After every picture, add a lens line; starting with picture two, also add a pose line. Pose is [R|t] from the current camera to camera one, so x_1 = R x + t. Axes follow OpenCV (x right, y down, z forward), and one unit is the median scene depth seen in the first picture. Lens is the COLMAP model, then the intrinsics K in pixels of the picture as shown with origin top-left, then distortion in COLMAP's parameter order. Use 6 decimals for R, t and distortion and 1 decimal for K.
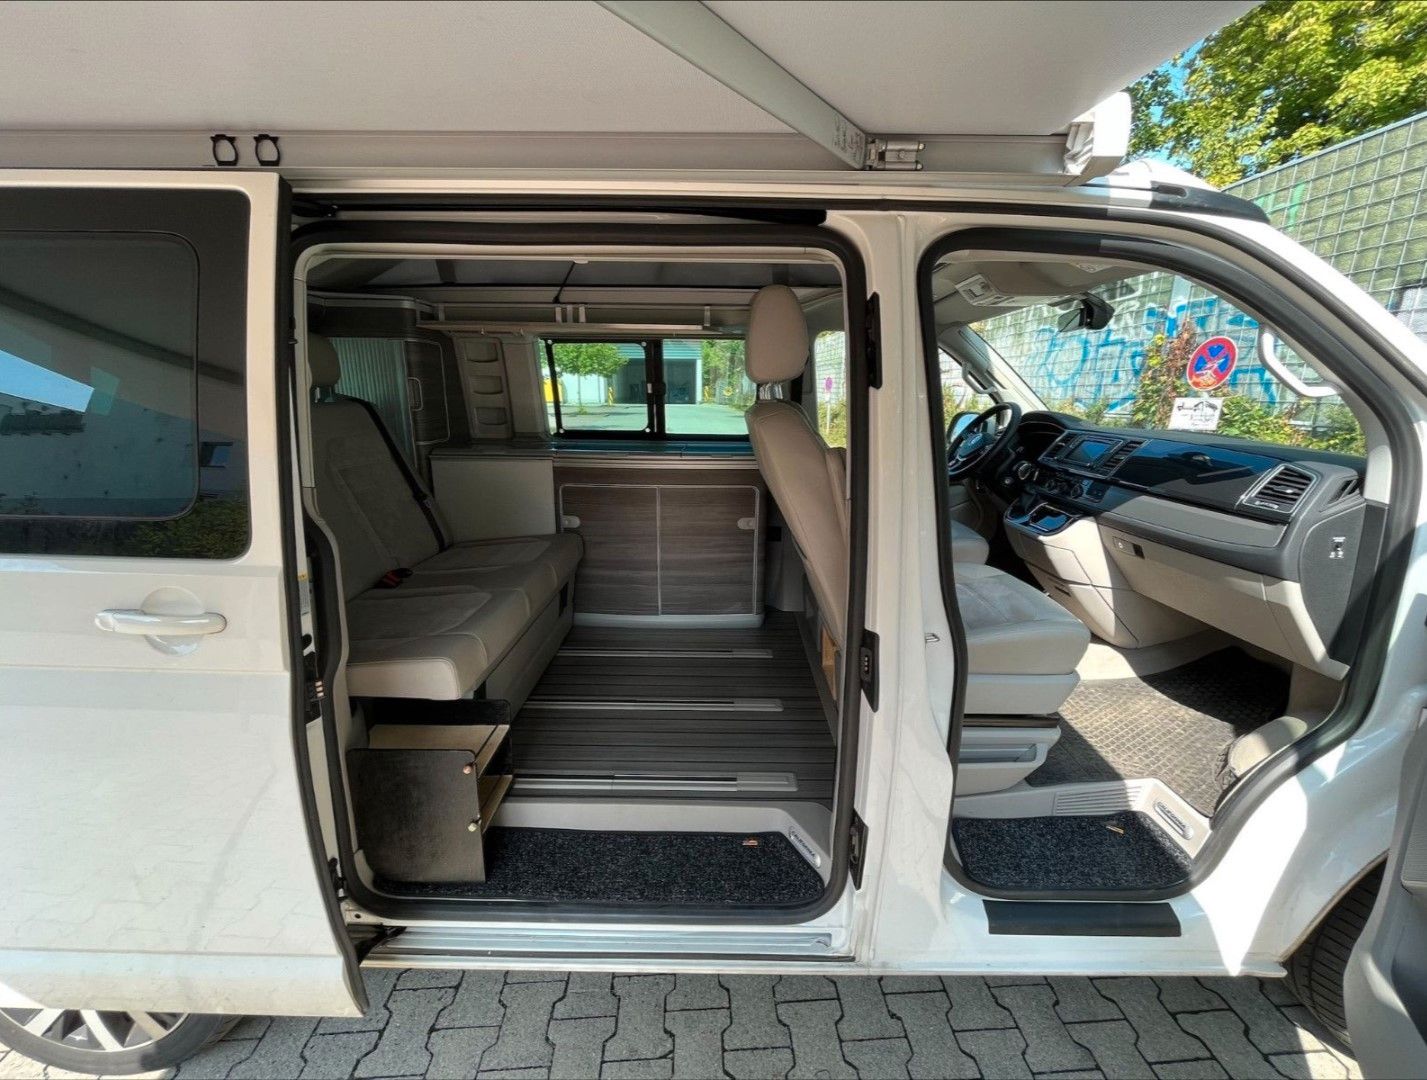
lens RADIAL K [[579.3, 0, 713.5], [0, 579.3, 540.0], [0, 0, 1]] dist [0.001330, 0.000177]
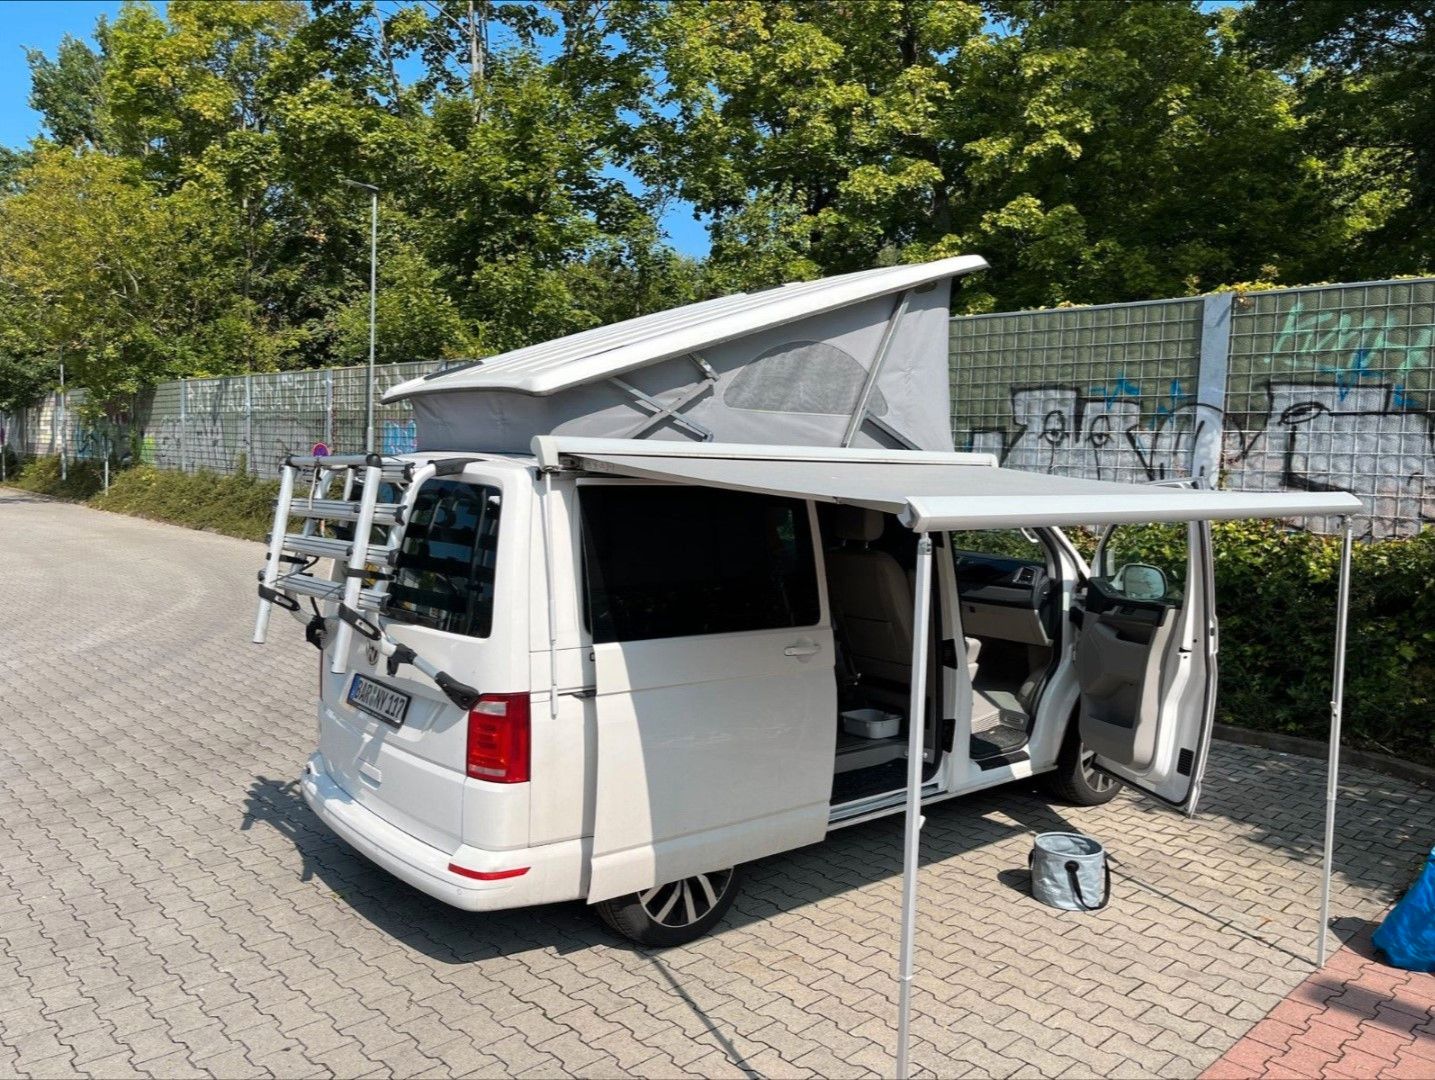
lens RADIAL K [[1069.7, 0, 717.5], [0, 1069.7, 540.0], [0, 0, 1]] dist [0.020776, 0.001598]
pose [[0.772052, -0.036196, 0.634528, -3.256361], [0.135746, 0.984730, -0.108995, 0.093410], [-0.620894, 0.170284, 0.765176, -1.926453]]
